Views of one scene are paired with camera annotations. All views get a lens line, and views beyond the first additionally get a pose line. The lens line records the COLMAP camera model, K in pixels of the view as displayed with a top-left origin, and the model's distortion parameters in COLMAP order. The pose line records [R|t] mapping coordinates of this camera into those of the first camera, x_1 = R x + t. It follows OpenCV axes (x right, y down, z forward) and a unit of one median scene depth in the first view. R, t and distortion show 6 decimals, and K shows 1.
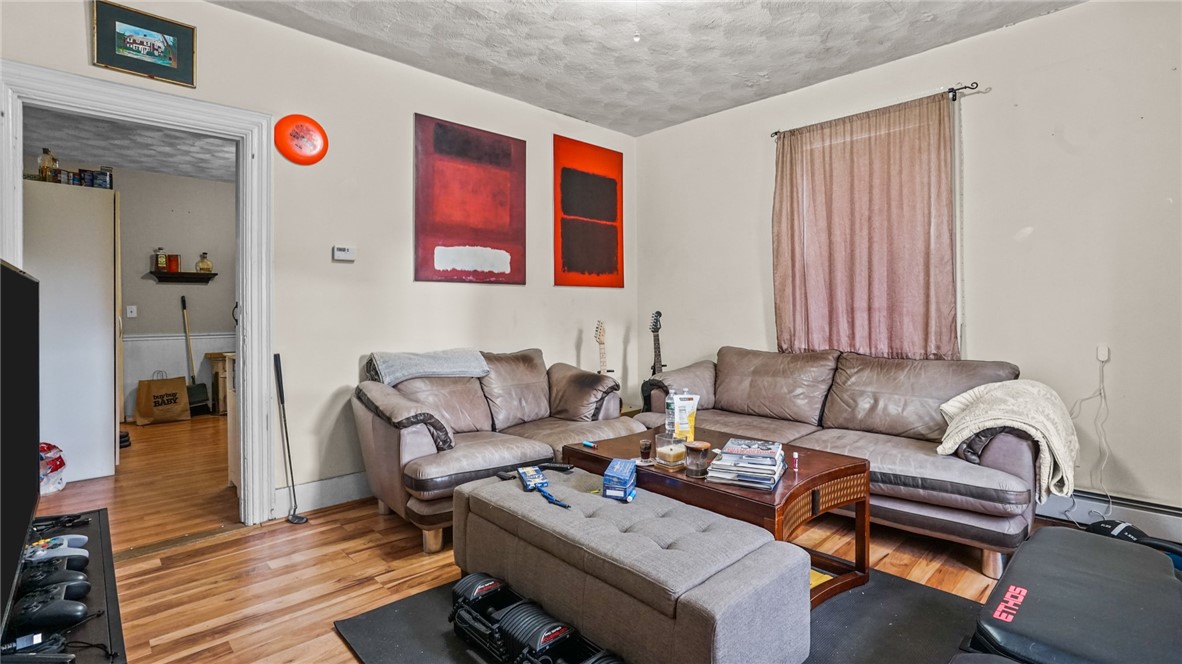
lens RADIAL K [[553.7, 0, 588.6], [0, 553.7, 307.8], [0, 0, 1]] dist [-0.000882, 0.000050]
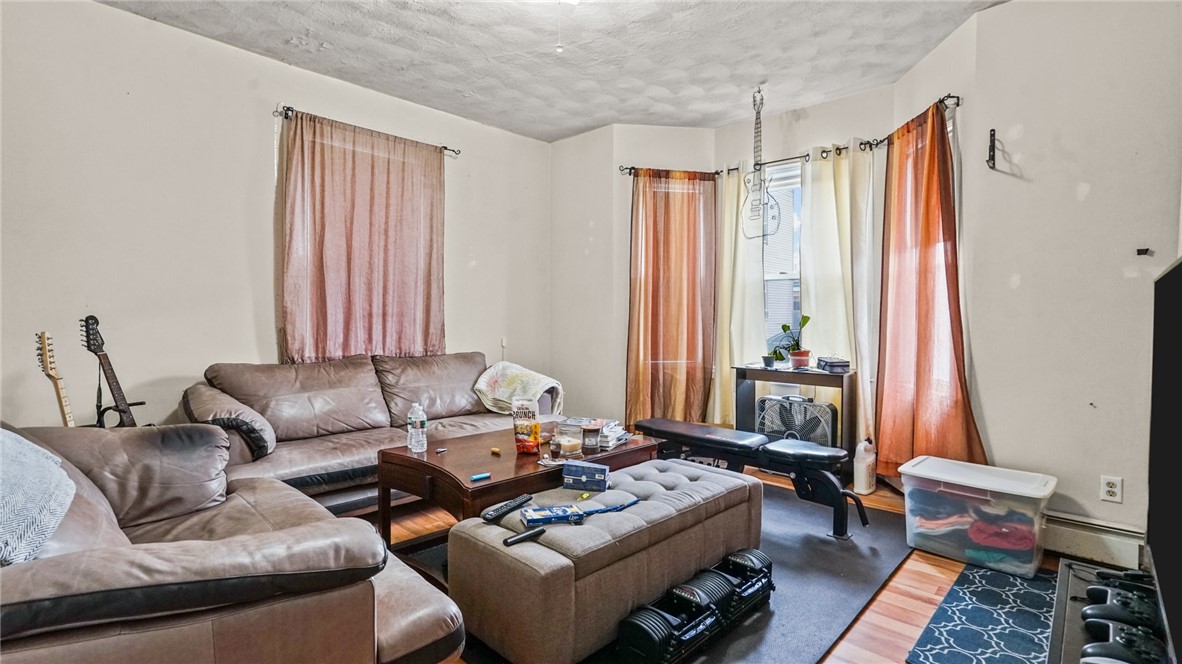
lens RADIAL K [[555.3, 0, 591.0], [0, 555.3, 332.0], [0, 0, 1]] dist [-0.000725, -0.000050]
pose [[-0.047112, -0.027351, 0.998515, -1.195734], [-0.006149, 0.999614, 0.027091, 0.007545], [-0.998871, -0.004864, -0.047262, 1.251787]]
